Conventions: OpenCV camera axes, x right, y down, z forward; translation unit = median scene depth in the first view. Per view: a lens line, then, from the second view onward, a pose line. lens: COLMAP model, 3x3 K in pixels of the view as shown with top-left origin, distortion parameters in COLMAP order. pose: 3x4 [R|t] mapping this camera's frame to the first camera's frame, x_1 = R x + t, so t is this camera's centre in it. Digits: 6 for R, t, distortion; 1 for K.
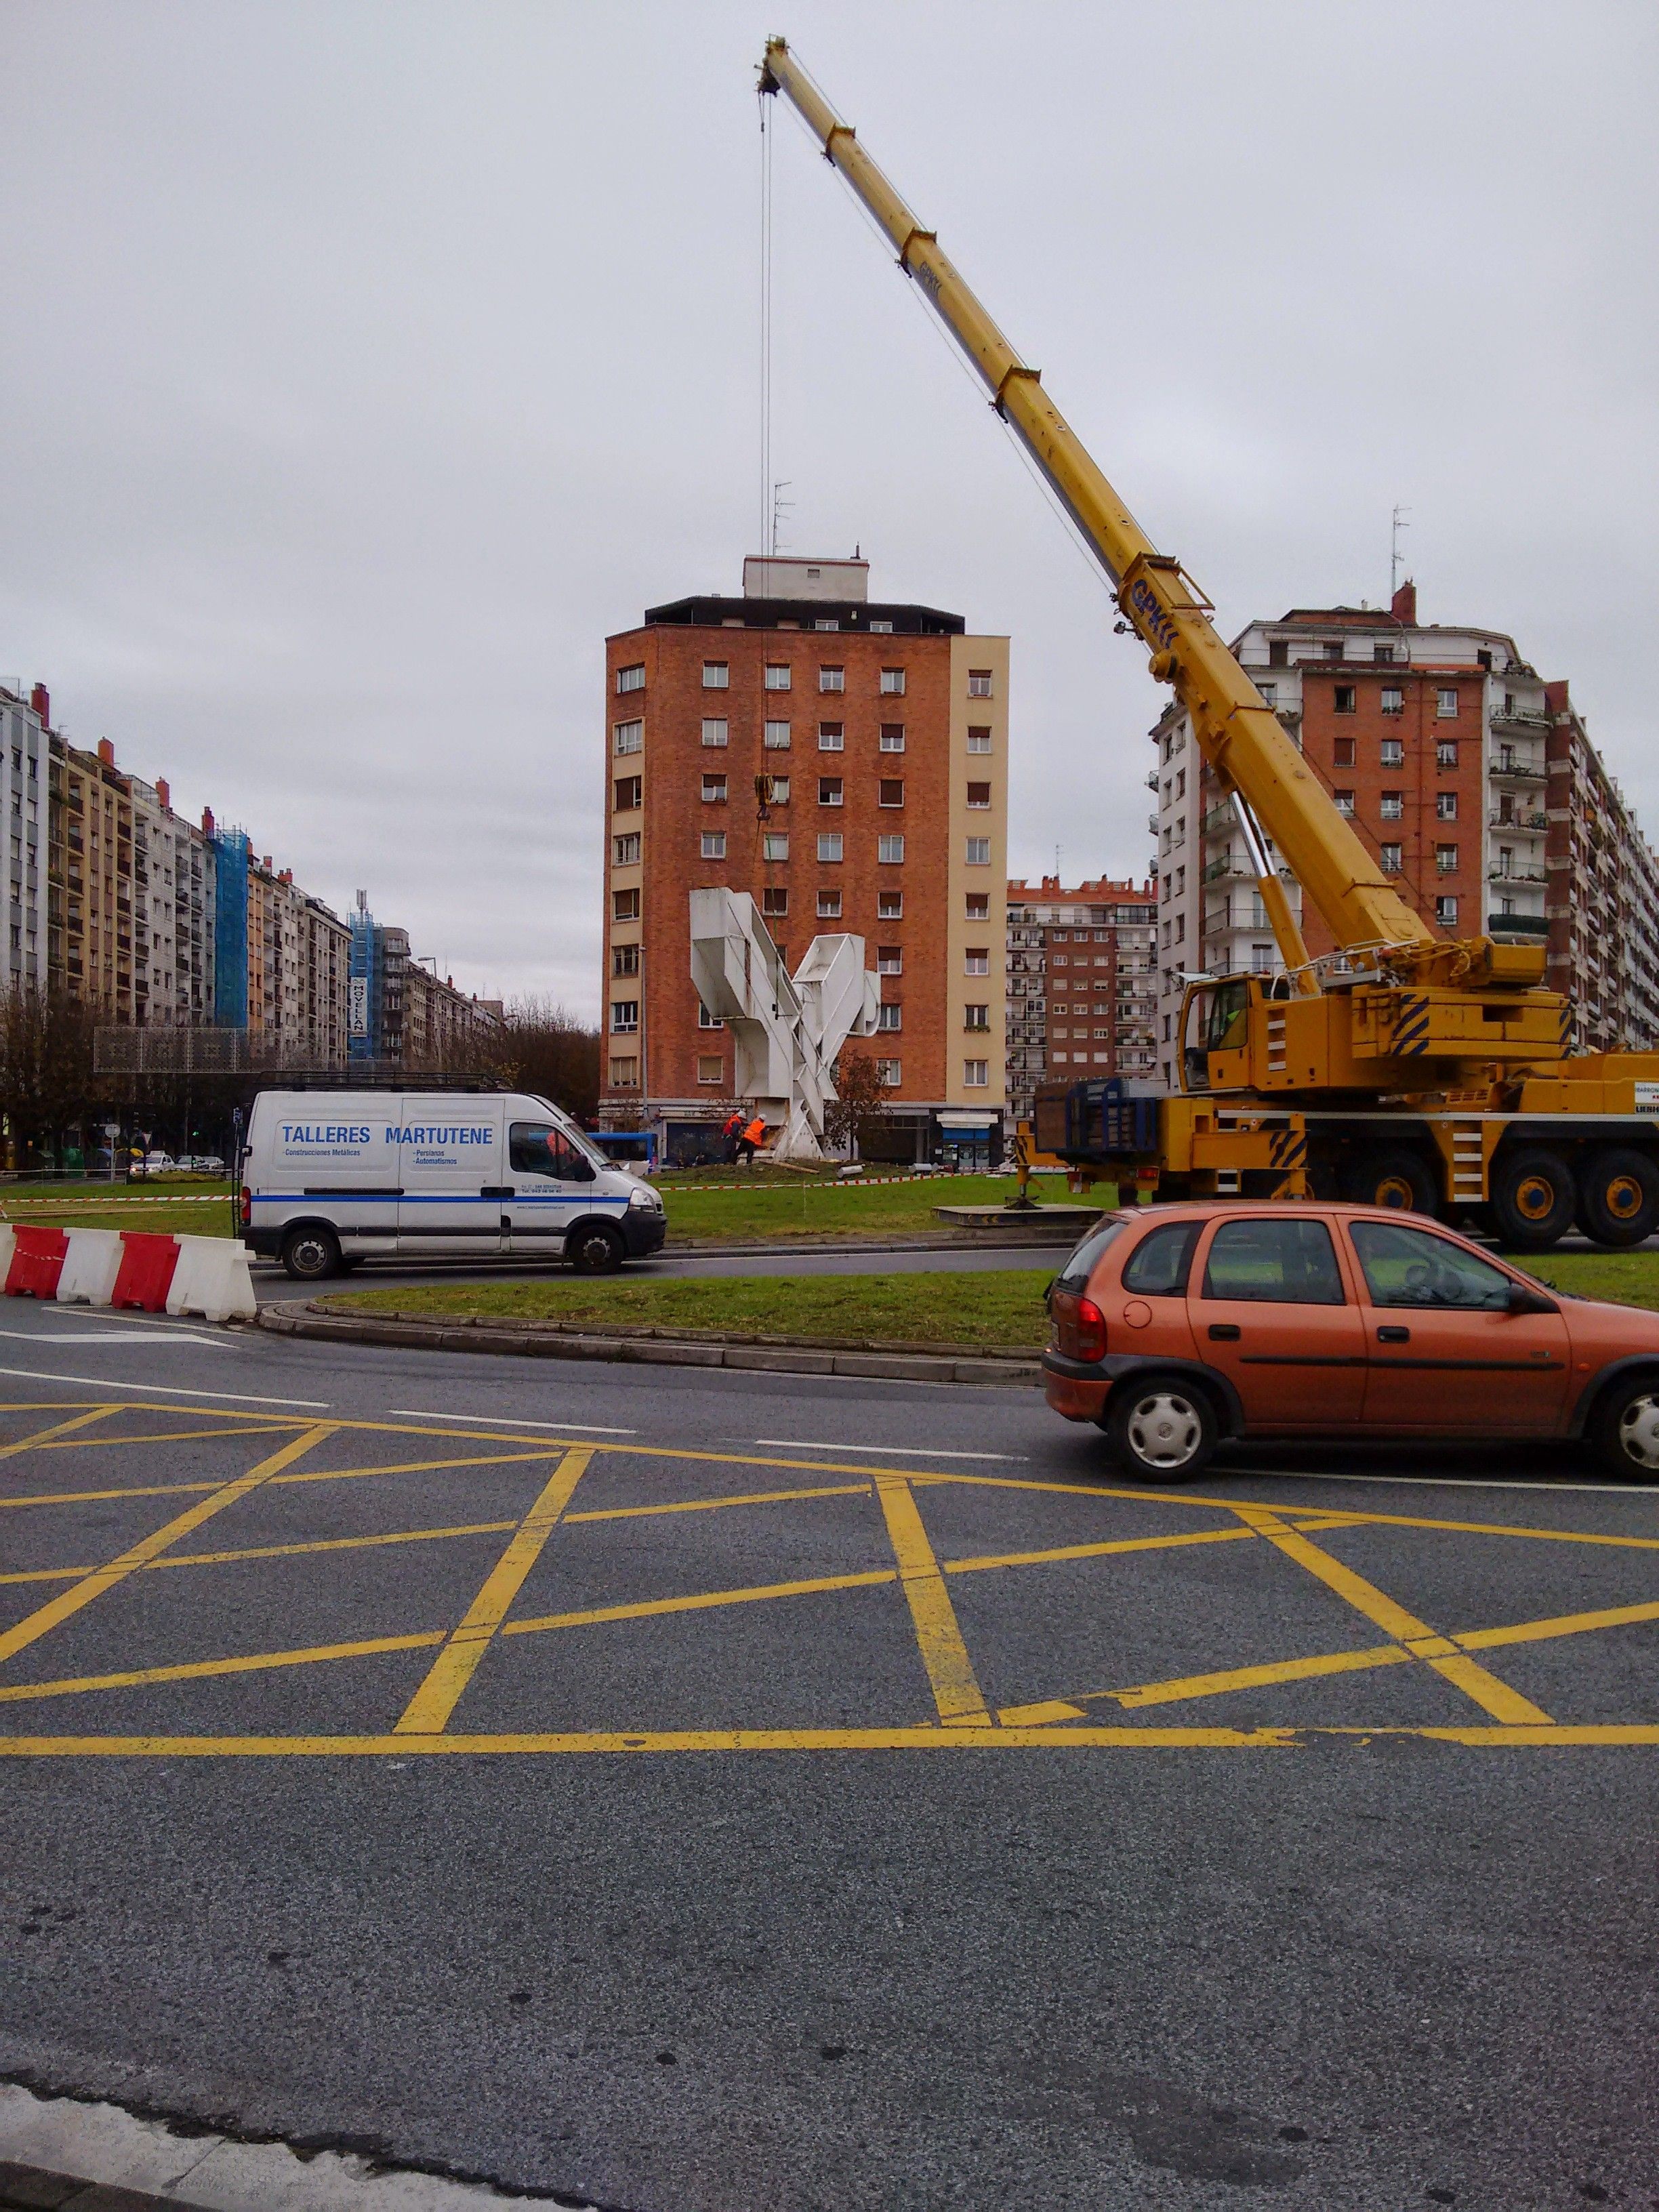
lens RADIAL K [[1721.2, 0, 858.0], [0, 1721.2, 1100.9], [0, 0, 1]] dist [0.080961, -0.120588]
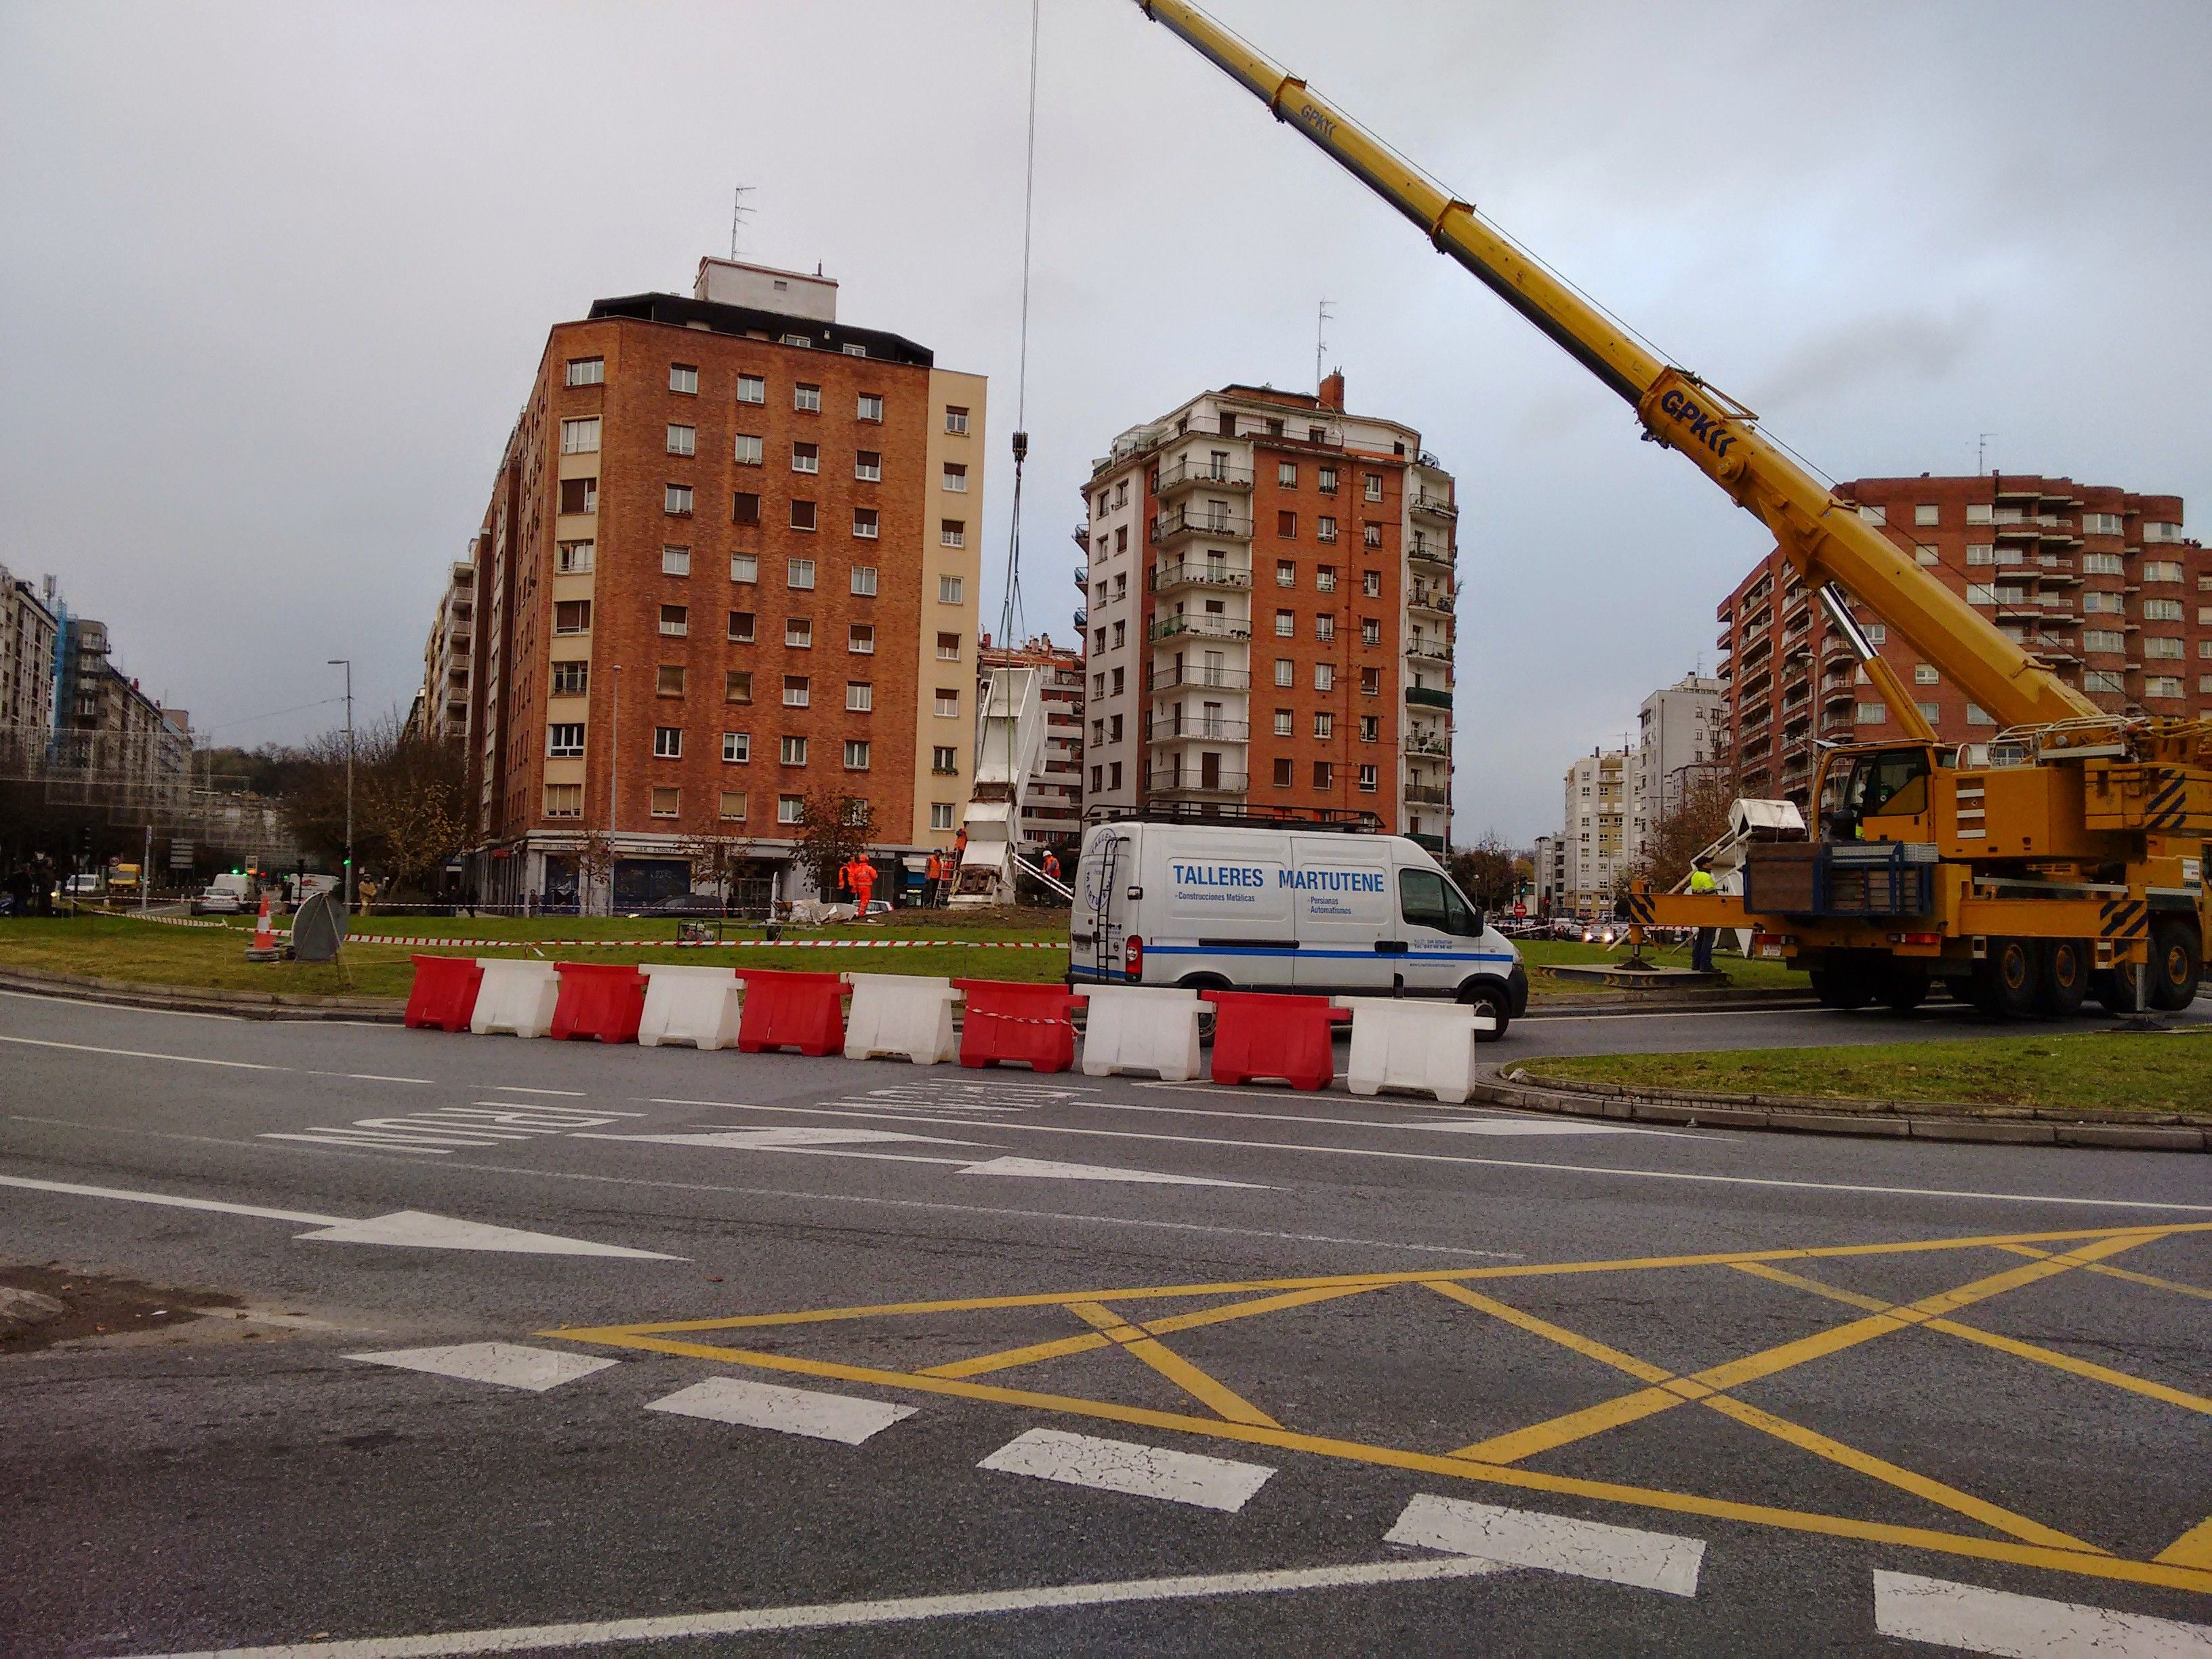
lens RADIAL K [[1721.2, 0, 1093.1], [0, 1721.2, 805.3], [0, 0, 1]] dist [0.080961, -0.120588]
pose [[0.951640, 0.038682, 0.304769, -0.147983], [-0.031612, 0.999105, -0.028101, 0.002109], [-0.305583, 0.017107, 0.952012, 0.047621]]
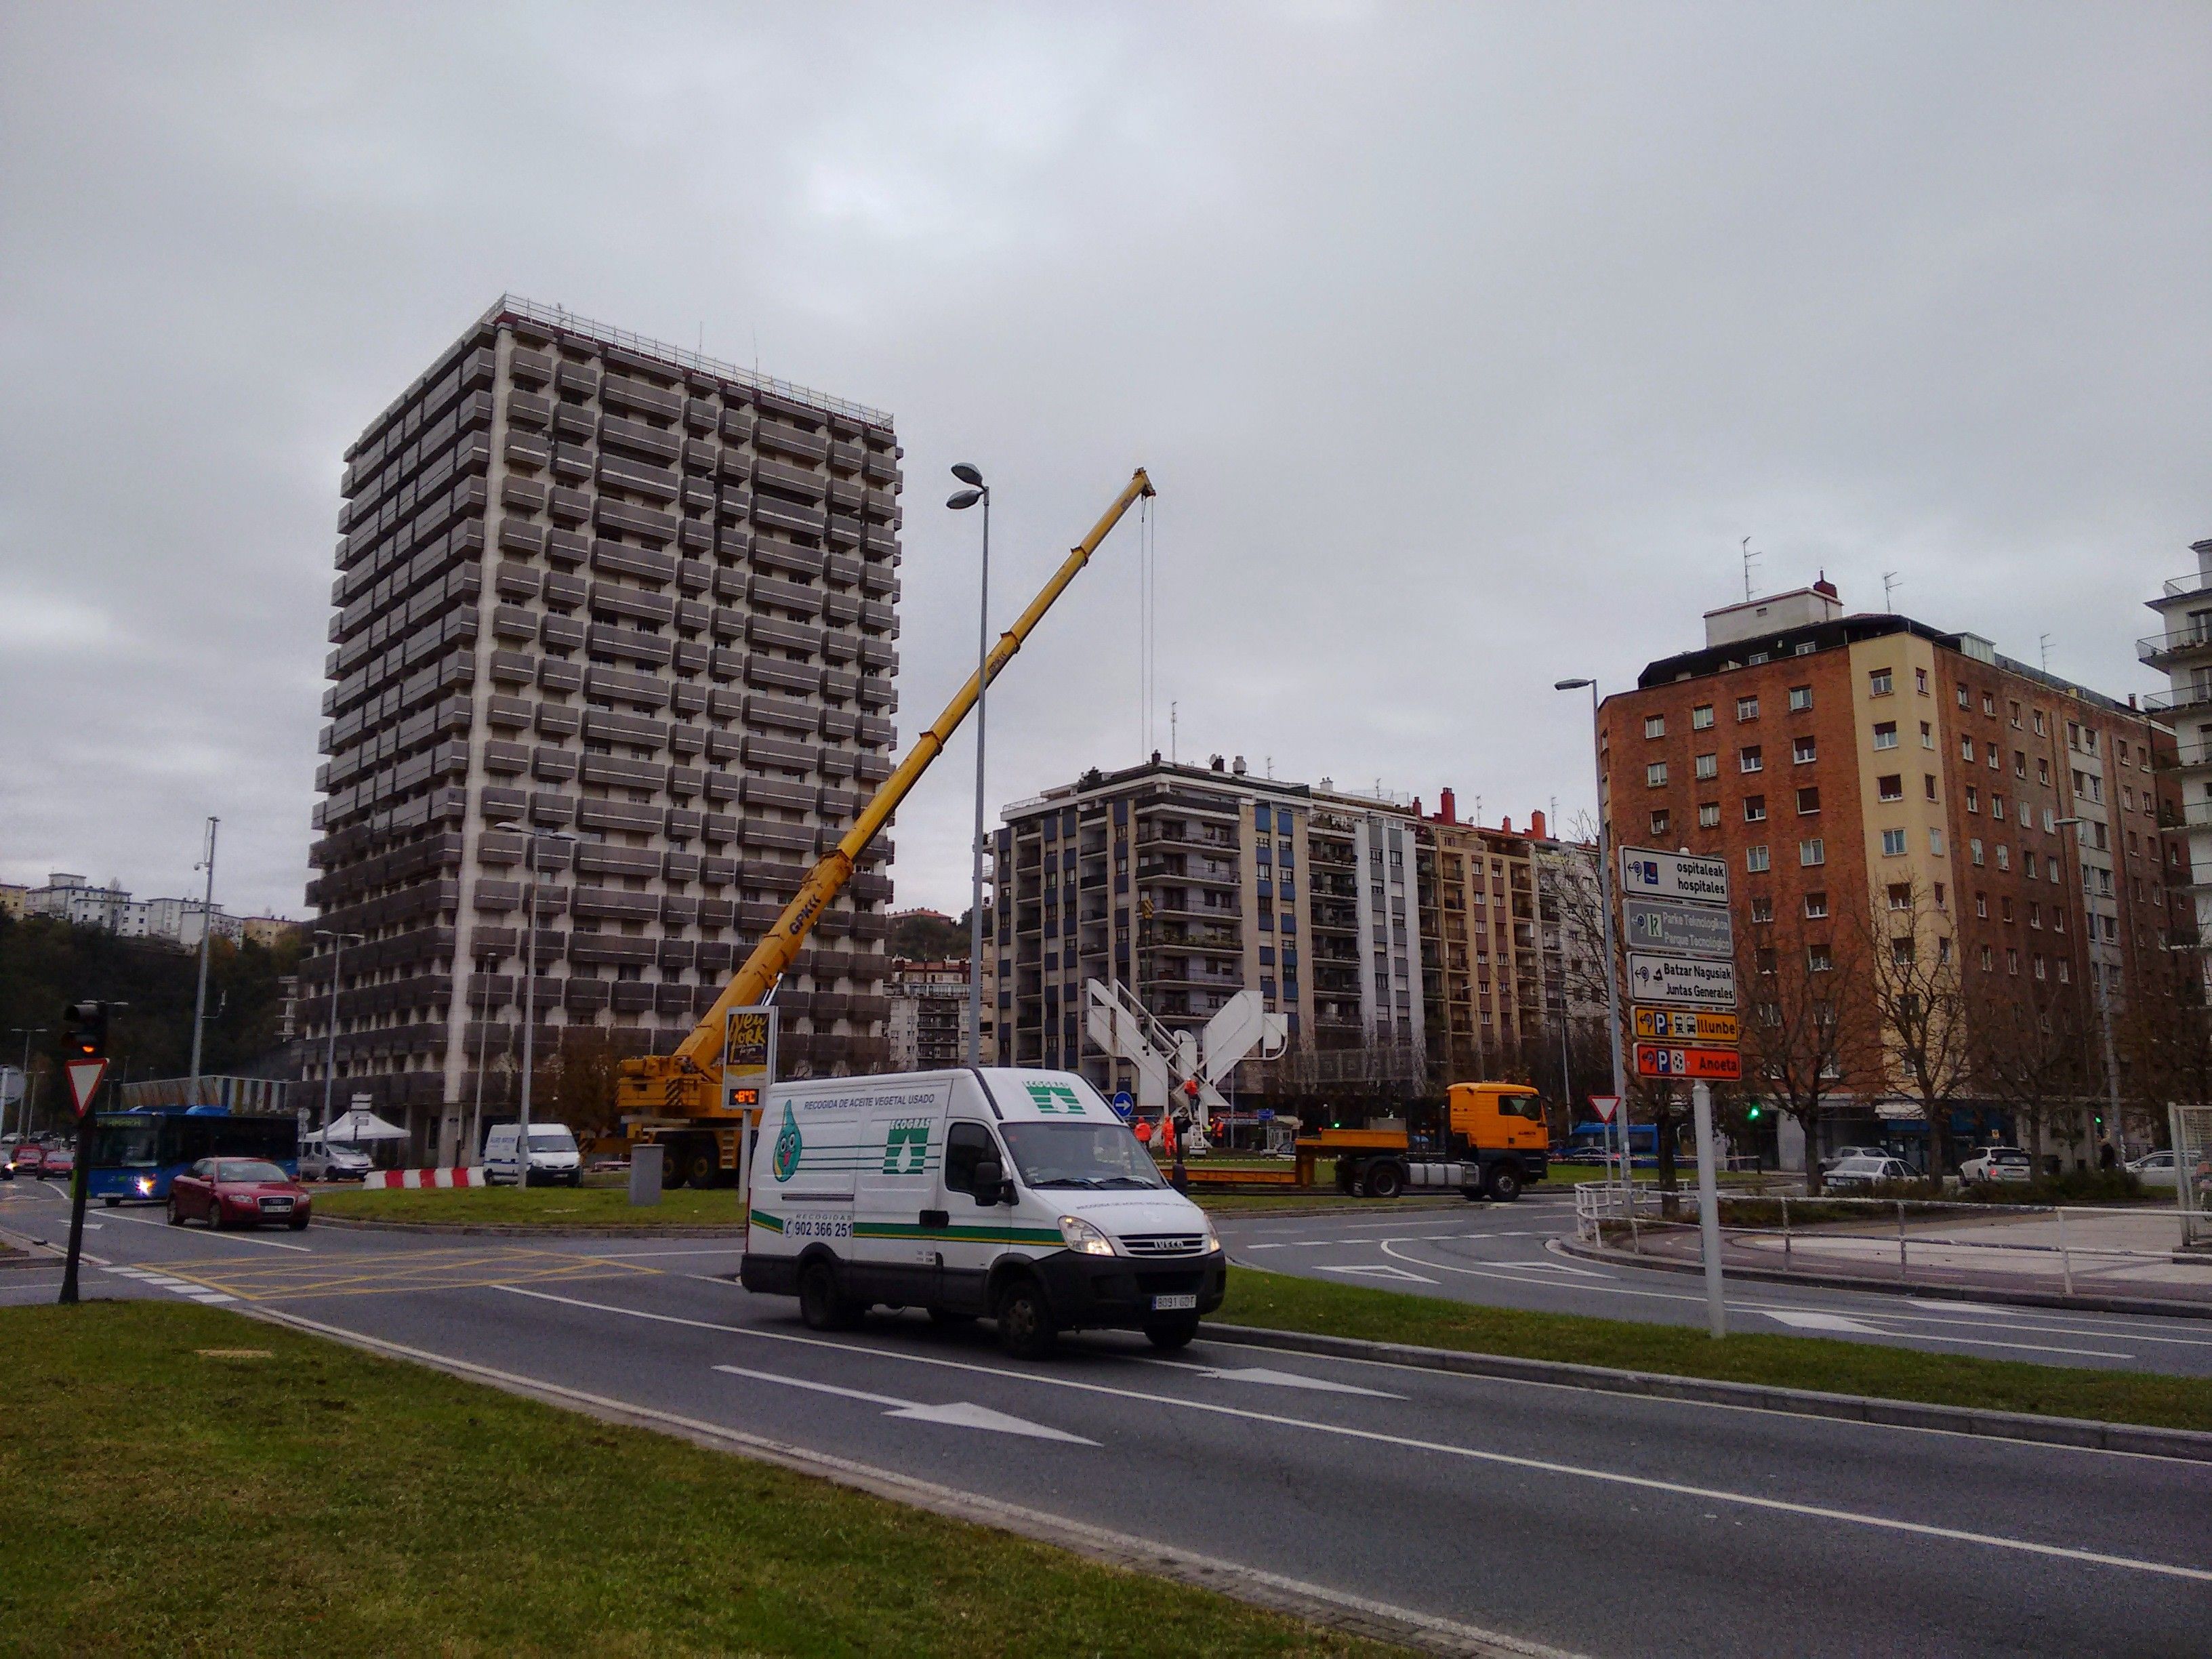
lens RADIAL K [[1721.2, 0, 1099.9], [0, 1721.2, 812.1], [0, 0, 1]] dist [0.080961, -0.120588]
pose [[0.569120, -0.153539, -0.807792, 0.638967], [0.025918, 0.985273, -0.169013, -0.001177], [0.821846, 0.075252, 0.564718, 0.035234]]
